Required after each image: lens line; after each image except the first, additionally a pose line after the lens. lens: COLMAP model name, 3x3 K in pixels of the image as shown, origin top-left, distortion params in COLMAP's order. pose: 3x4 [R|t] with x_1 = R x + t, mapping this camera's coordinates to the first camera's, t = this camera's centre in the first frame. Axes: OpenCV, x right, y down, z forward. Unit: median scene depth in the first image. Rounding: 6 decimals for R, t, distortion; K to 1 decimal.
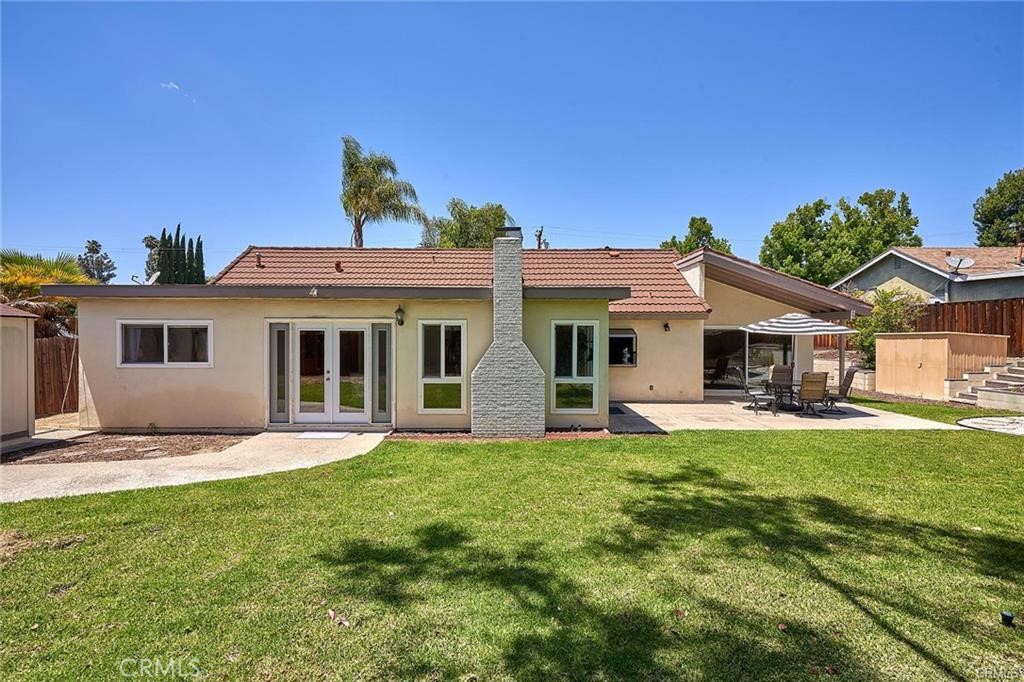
lens RADIAL K [[467.6, 0, 507.5], [0, 467.6, 340.3], [0, 0, 1]] dist [-0.000828, -0.000742]
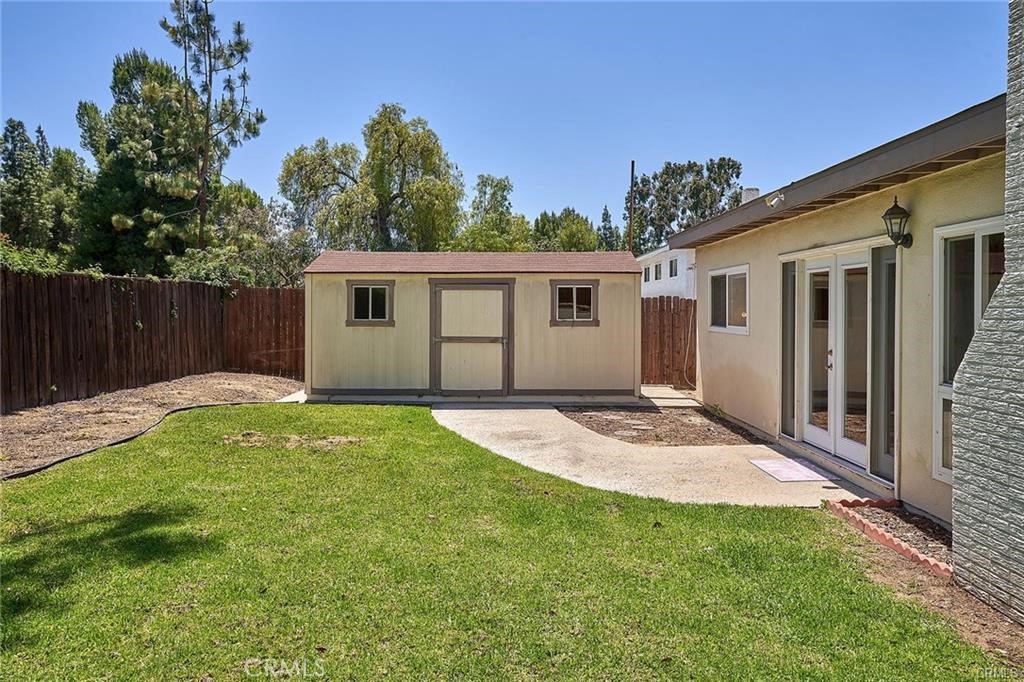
lens RADIAL K [[699.3, 0, 507.2], [0, 699.3, 319.7], [0, 0, 1]] dist [0.021290, 0.001392]
pose [[-0.014017, 0.015235, -0.999786, 0.268338], [-0.011176, 0.999819, 0.015392, 0.017492], [0.999839, 0.011389, -0.013844, 0.468266]]
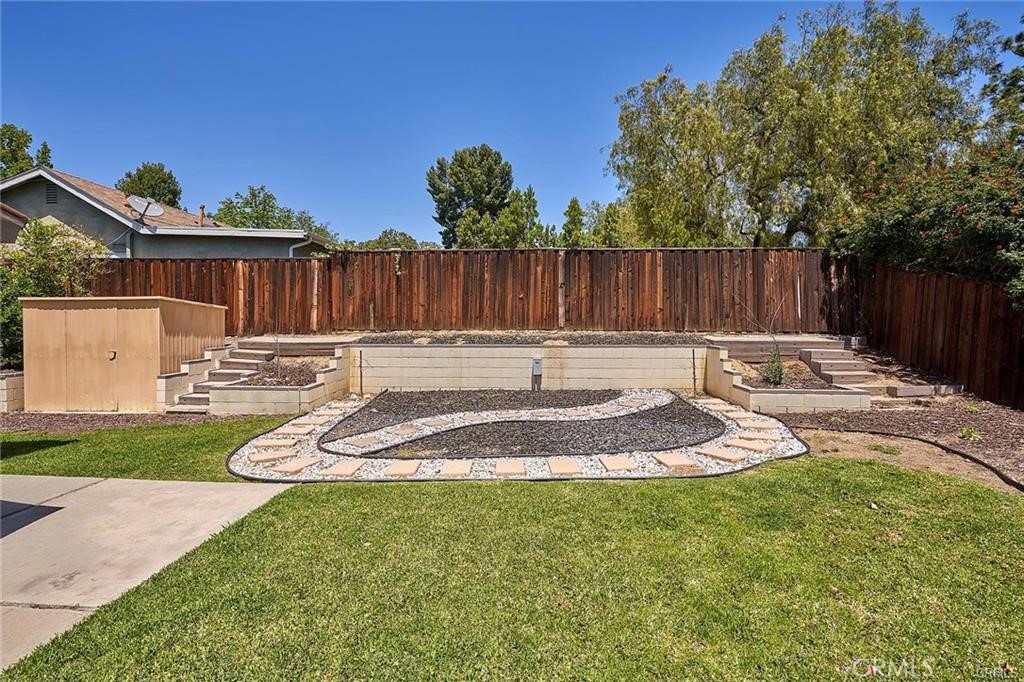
lens RADIAL K [[467.6, 0, 496.0], [0, 467.6, 332.7], [0, 0, 1]] dist [-0.000828, -0.000742]
pose [[0.089970, -0.019738, 0.995749, 0.392774], [0.003893, 0.999803, 0.019466, 0.018505], [-0.995937, 0.002125, 0.090029, 0.528019]]
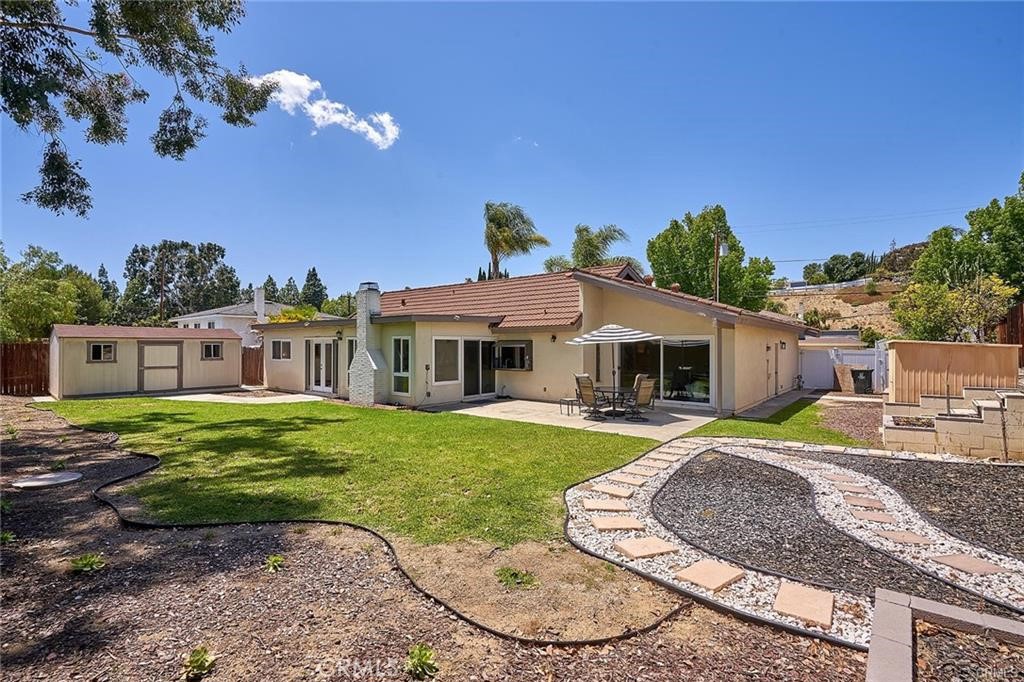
lens RADIAL K [[467.6, 0, 506.2], [0, 467.6, 342.0], [0, 0, 1]] dist [-0.000828, -0.000742]
pose [[0.762981, -0.006795, -0.646385, 1.010651], [-0.004536, 0.999864, -0.015866, -0.000181], [0.646405, 0.015038, 0.762846, 0.020858]]
